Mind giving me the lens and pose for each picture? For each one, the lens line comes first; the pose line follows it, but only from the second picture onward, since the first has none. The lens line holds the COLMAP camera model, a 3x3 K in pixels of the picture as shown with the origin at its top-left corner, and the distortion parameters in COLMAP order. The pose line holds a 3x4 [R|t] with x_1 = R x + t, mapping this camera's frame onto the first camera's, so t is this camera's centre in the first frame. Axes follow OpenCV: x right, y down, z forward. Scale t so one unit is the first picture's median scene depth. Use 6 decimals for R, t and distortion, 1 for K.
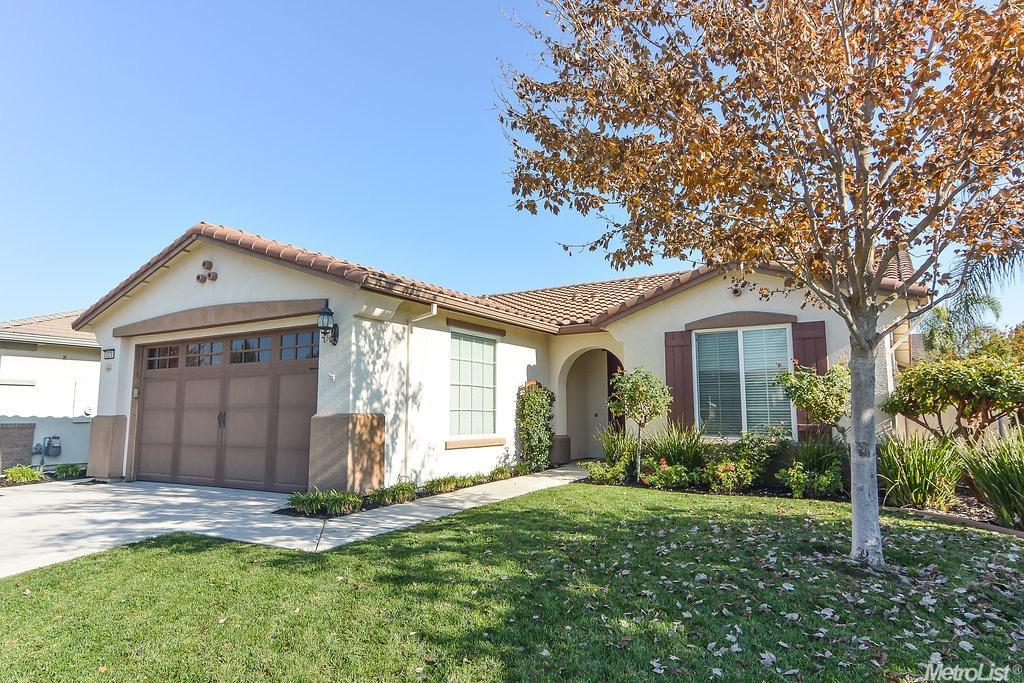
lens RADIAL K [[579.9, 0, 512.0], [0, 579.9, 341.5], [0, 0, 1]] dist [-0.000177, -0.000013]
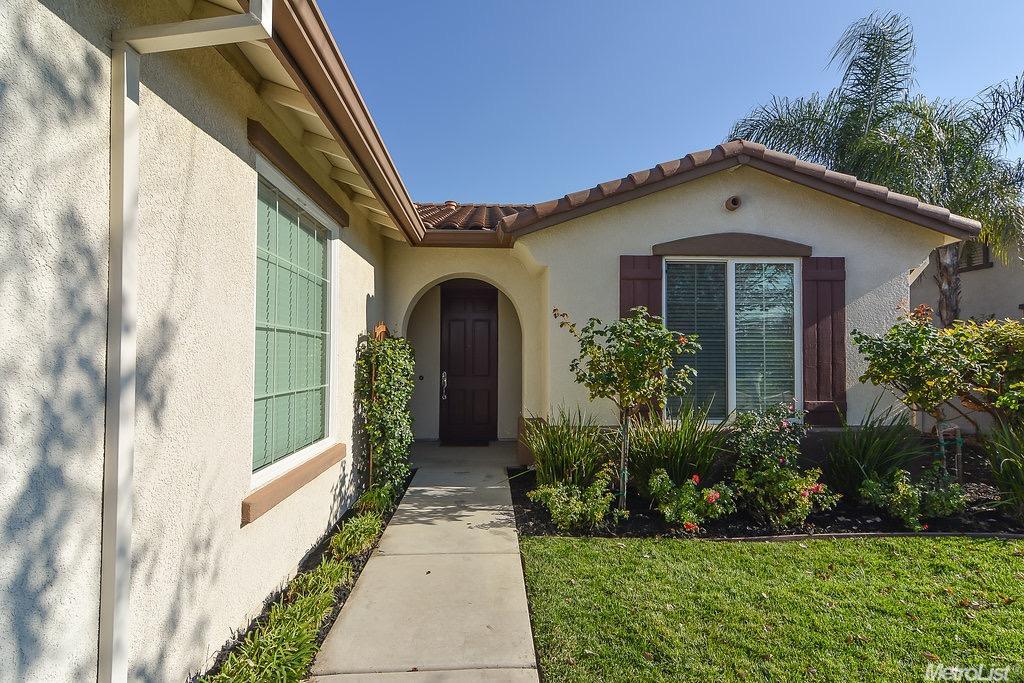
lens RADIAL K [[507.9, 0, 512.0], [0, 507.9, 341.5], [0, 0, 1]] dist [0.004588, 0.000804]
pose [[0.839526, 0.022484, 0.542855, -0.135999], [-0.074687, 0.994434, 0.074314, 0.047622], [-0.538162, -0.102933, 0.836532, 0.649588]]
